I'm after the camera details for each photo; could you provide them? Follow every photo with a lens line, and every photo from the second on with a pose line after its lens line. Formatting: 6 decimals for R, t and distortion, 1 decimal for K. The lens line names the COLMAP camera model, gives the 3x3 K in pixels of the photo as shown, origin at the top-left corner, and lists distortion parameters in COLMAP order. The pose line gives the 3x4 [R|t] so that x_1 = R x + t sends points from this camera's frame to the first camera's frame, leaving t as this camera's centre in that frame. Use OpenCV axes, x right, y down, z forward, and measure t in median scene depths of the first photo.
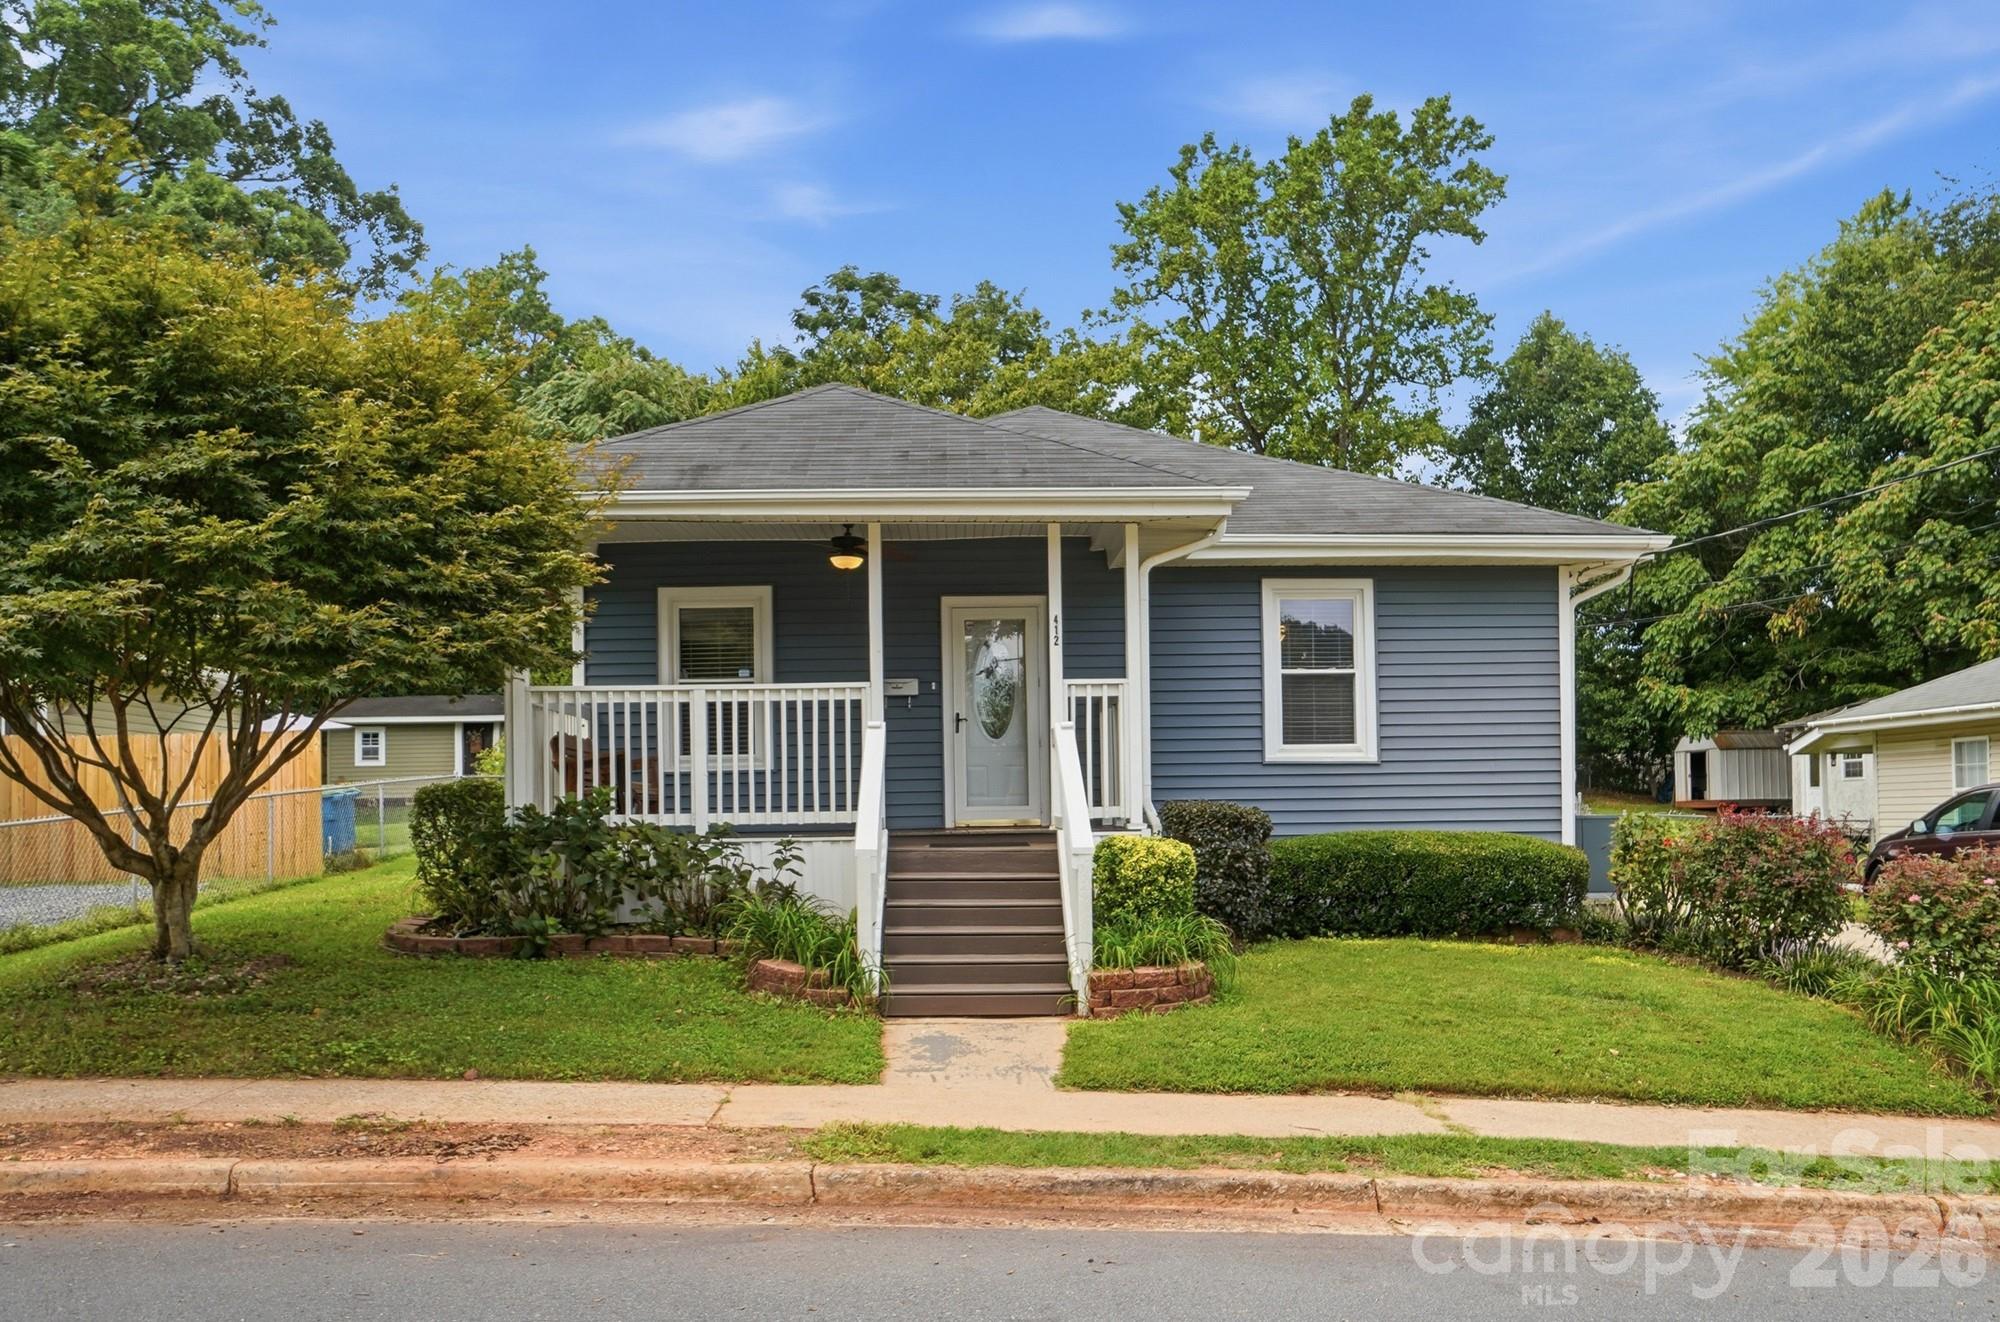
lens RADIAL K [[1734.3, 0, 1004.2], [0, 1734.3, 633.2], [0, 0, 1]] dist [0.042666, 0.014030]
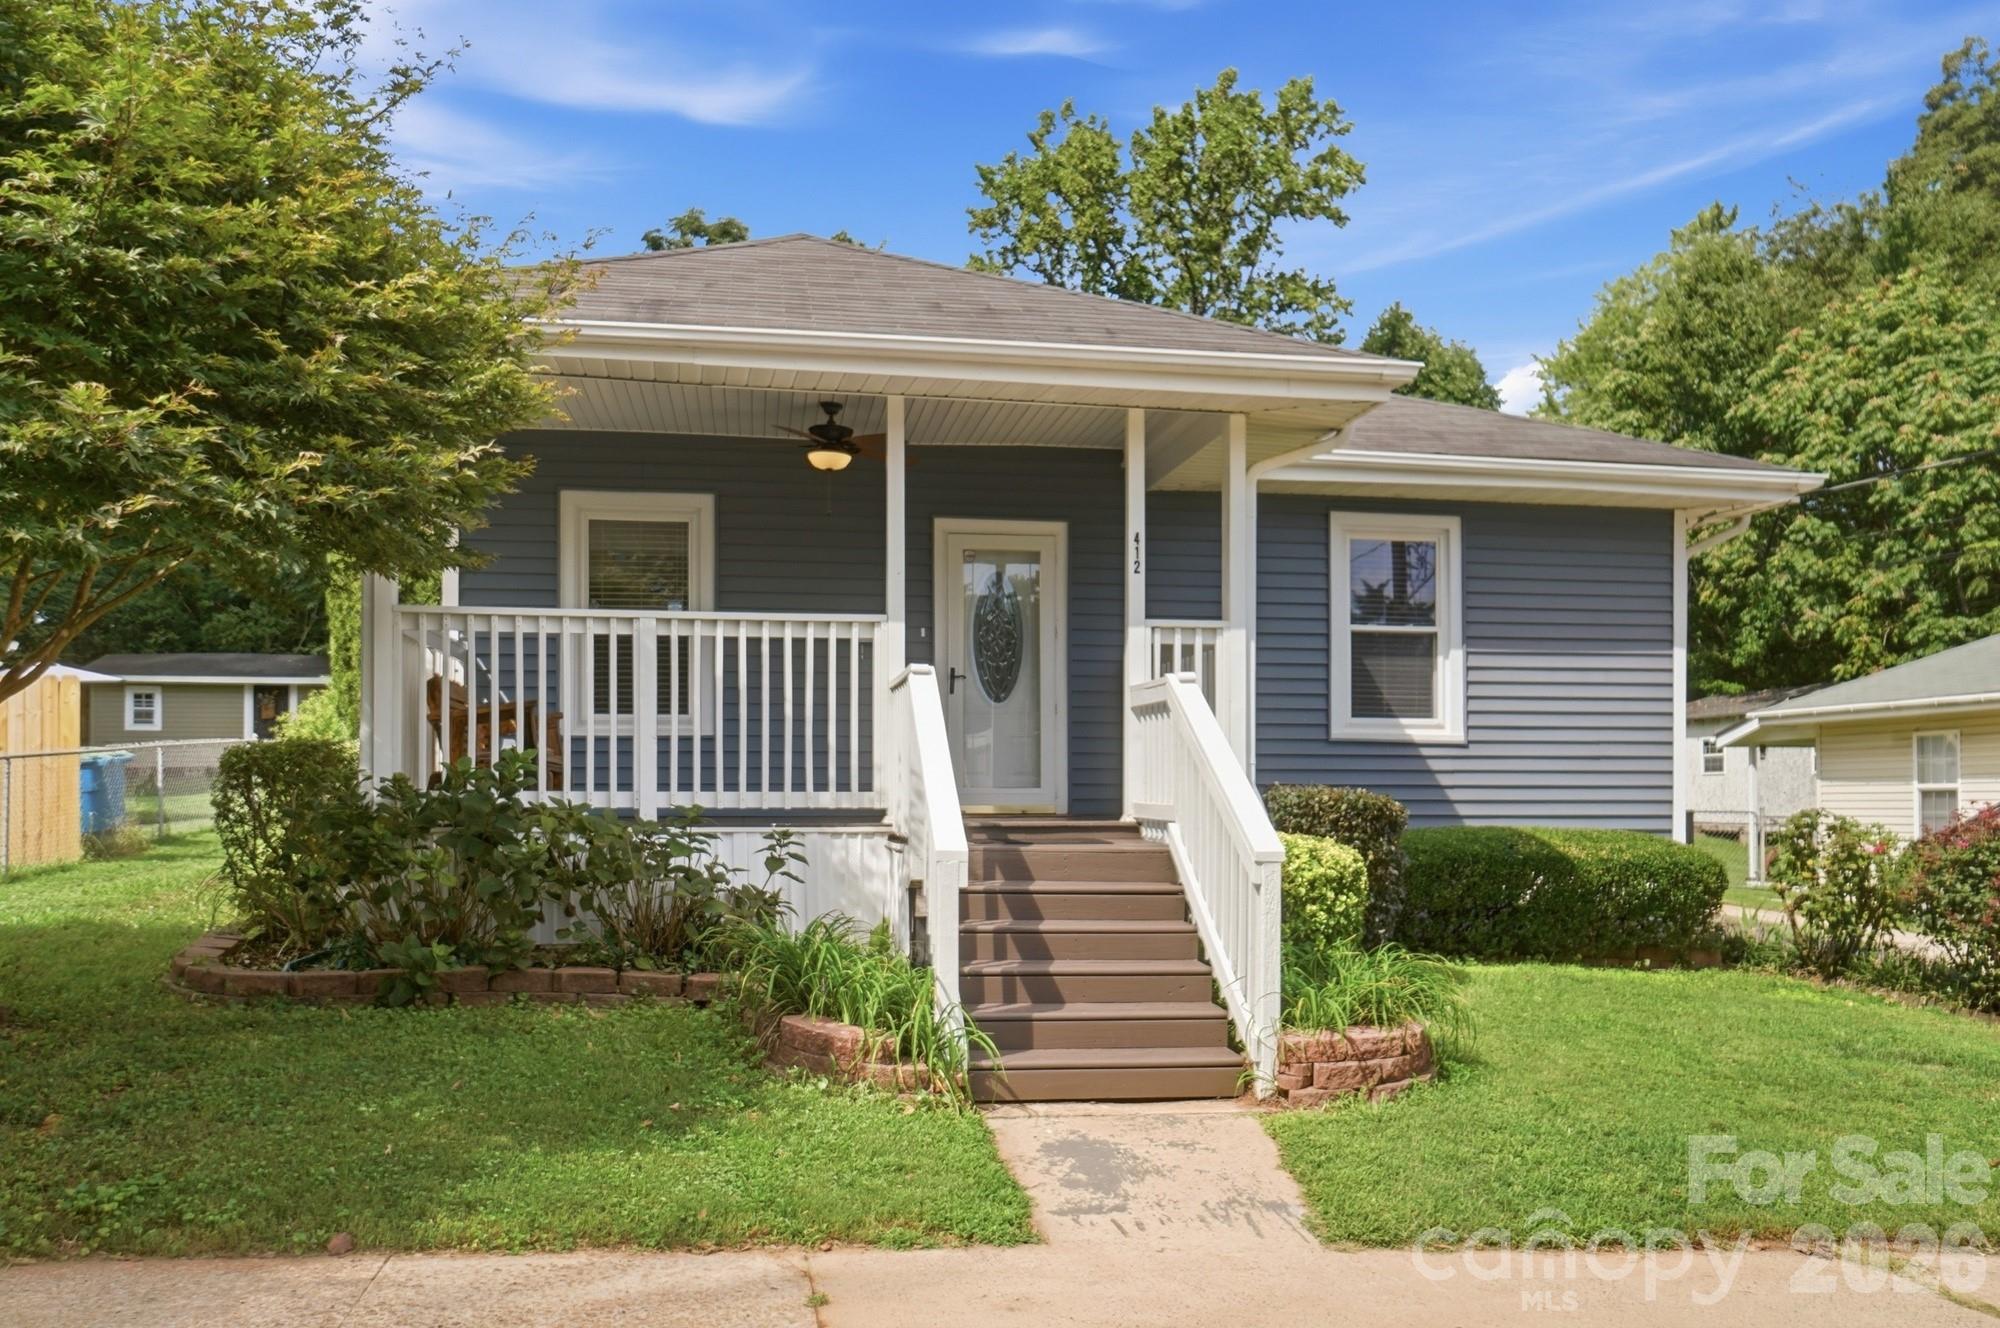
lens RADIAL K [[1641.3, 0, 1000.0], [0, 1641.3, 664.0], [0, 0, 1]] dist [0.014134, 0.079588]
pose [[0.991173, 0.026365, 0.129931, -0.101498], [-0.029421, 0.999332, 0.021658, 0.027706], [-0.129273, -0.025289, 0.991287, 0.267760]]
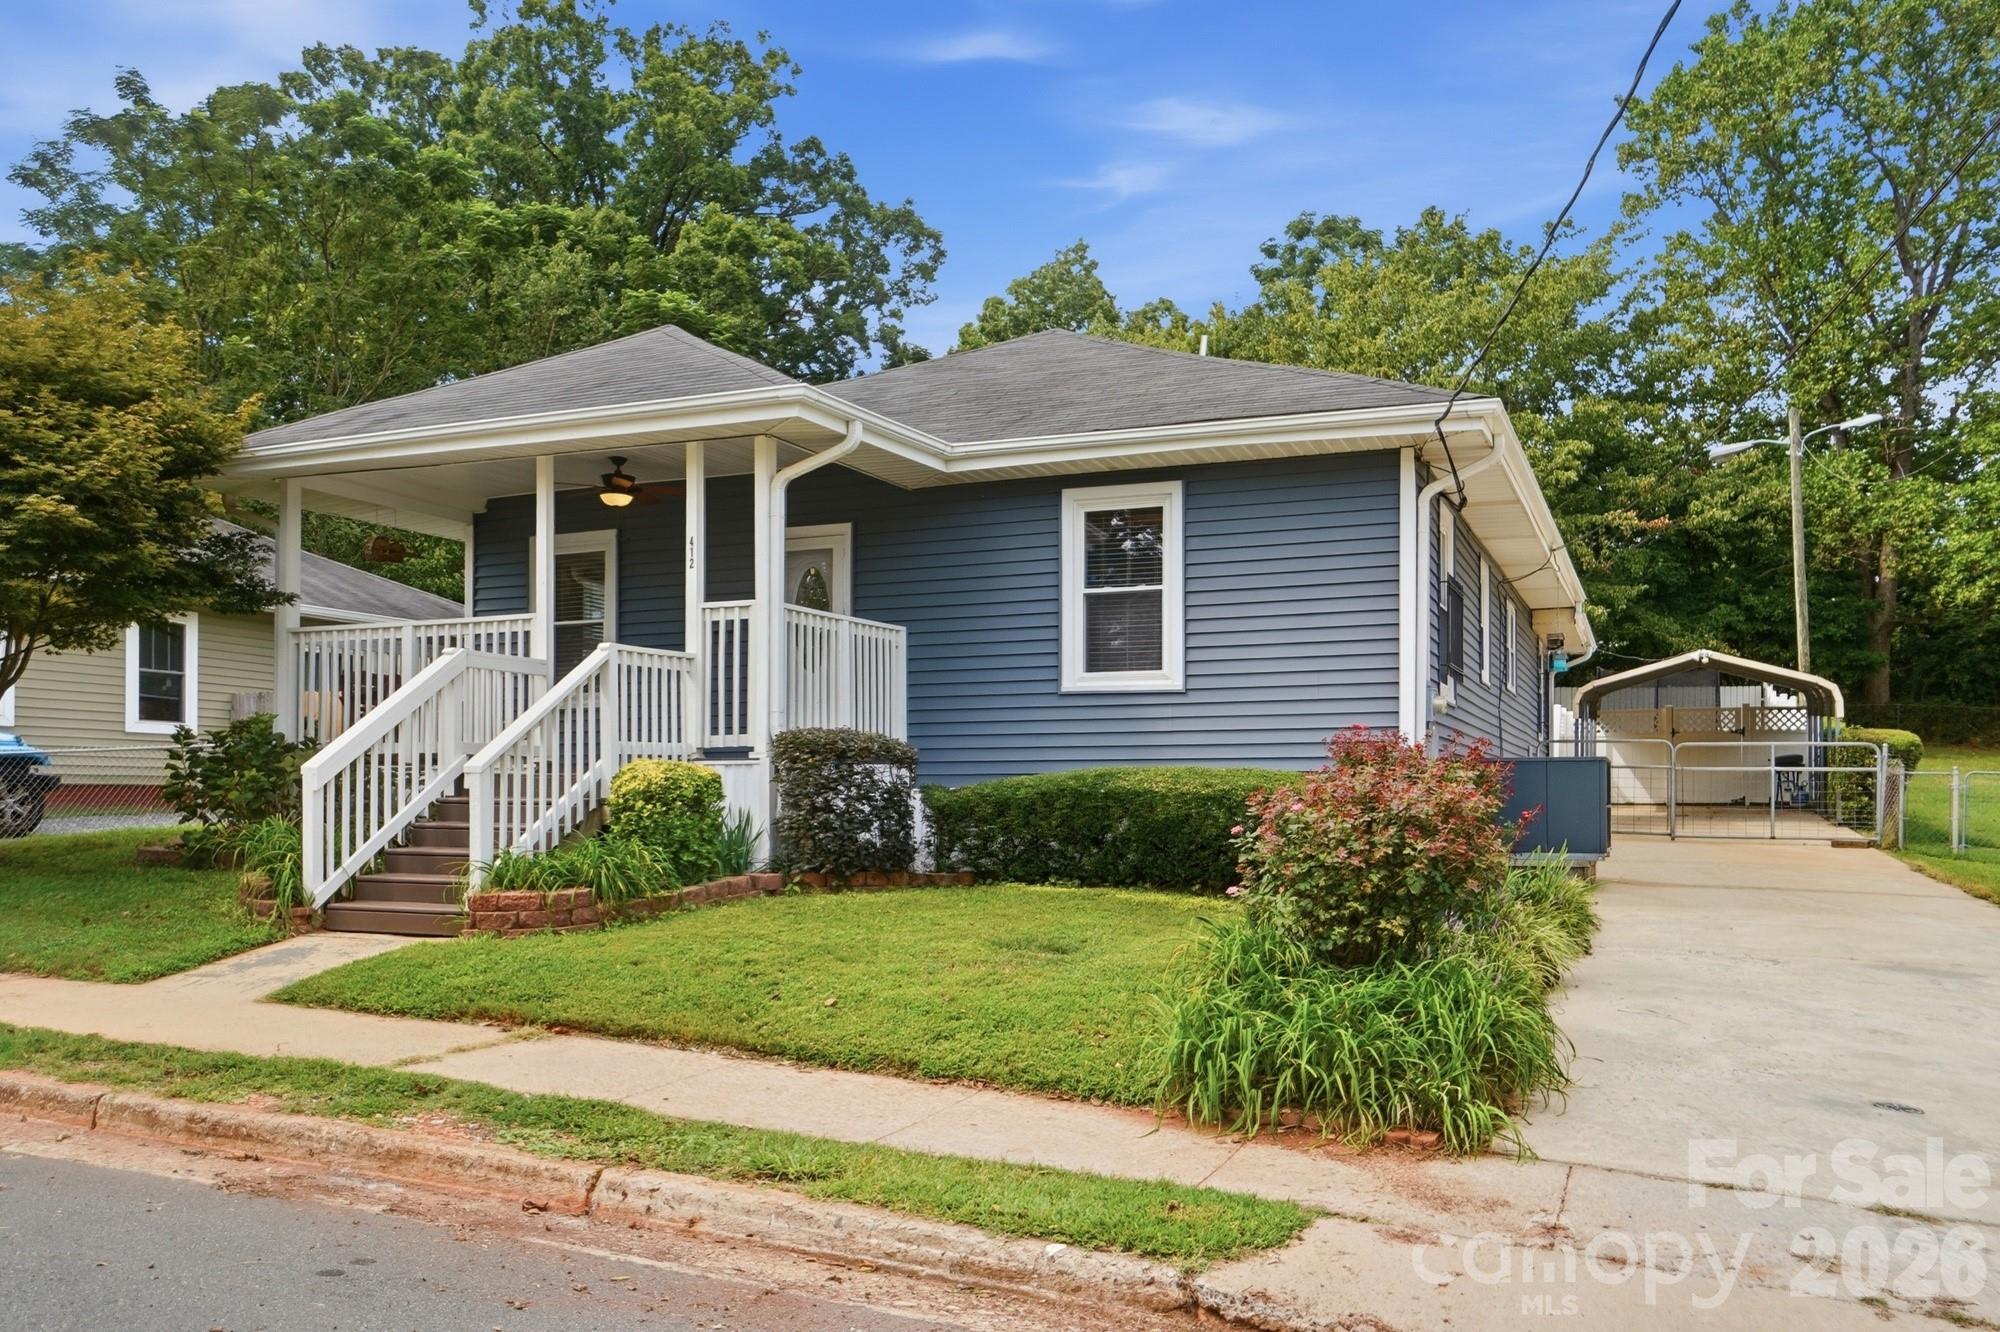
lens RADIAL K [[1701.3, 0, 1000.0], [0, 1701.3, 666.0], [0, 0, 1]] dist [-0.002435, 0.078964]
pose [[0.891928, -0.023199, -0.451583, 0.522665], [0.037150, 0.999066, 0.022050, 0.040195], [0.450650, -0.036443, 0.891957, 0.199687]]
